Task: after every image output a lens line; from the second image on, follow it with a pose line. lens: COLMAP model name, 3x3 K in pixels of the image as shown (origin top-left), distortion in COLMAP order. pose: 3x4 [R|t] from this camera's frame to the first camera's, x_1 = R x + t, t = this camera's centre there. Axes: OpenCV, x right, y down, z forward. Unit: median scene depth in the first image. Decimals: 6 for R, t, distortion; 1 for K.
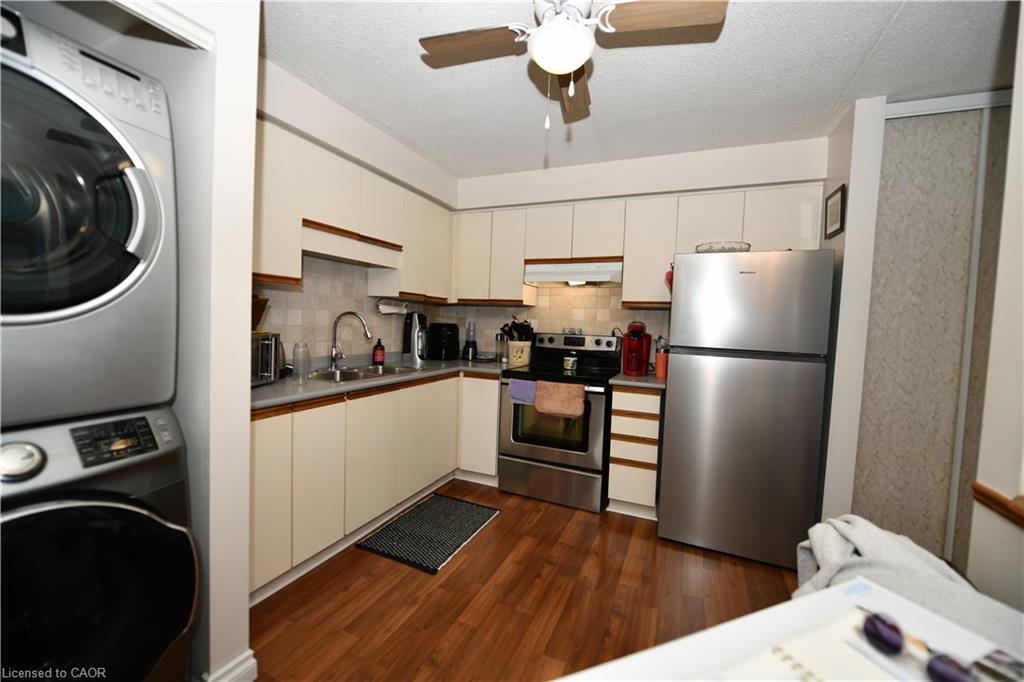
lens RADIAL K [[405.0, 0, 510.9], [0, 405.0, 317.8], [0, 0, 1]] dist [-0.000779, -0.000190]
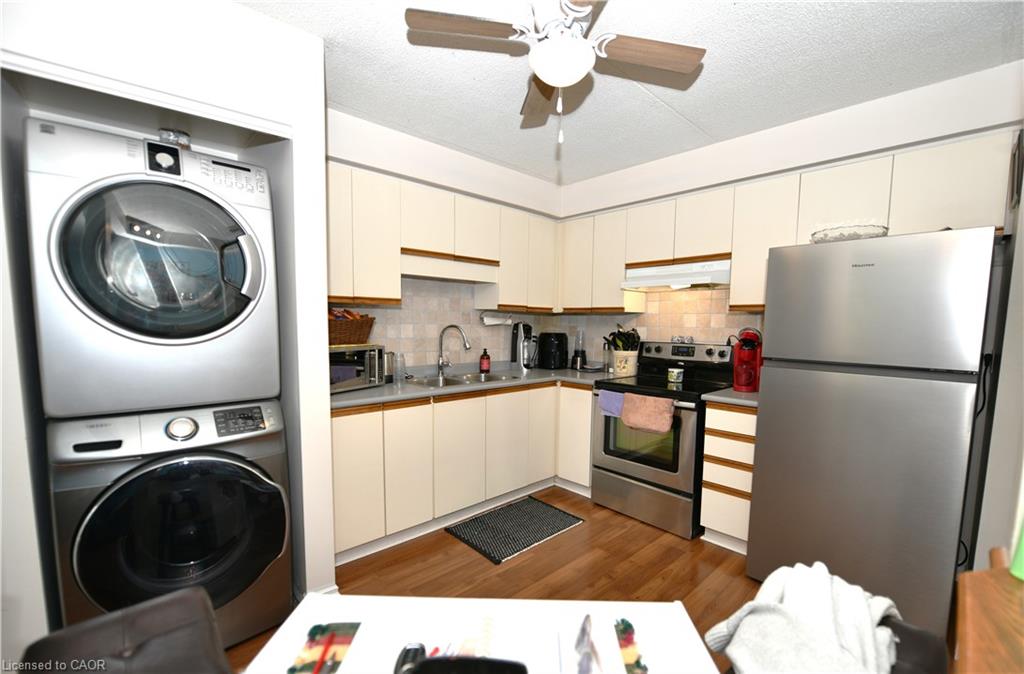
lens RADIAL K [[425.1, 0, 512.0], [0, 425.1, 337.0], [0, 0, 1]] dist [0.000398, 0.000124]
pose [[0.924067, -0.012490, -0.382027, 0.189520], [0.024343, 0.999360, 0.026208, -0.008015], [0.381455, -0.033518, 0.923779, -0.019186]]
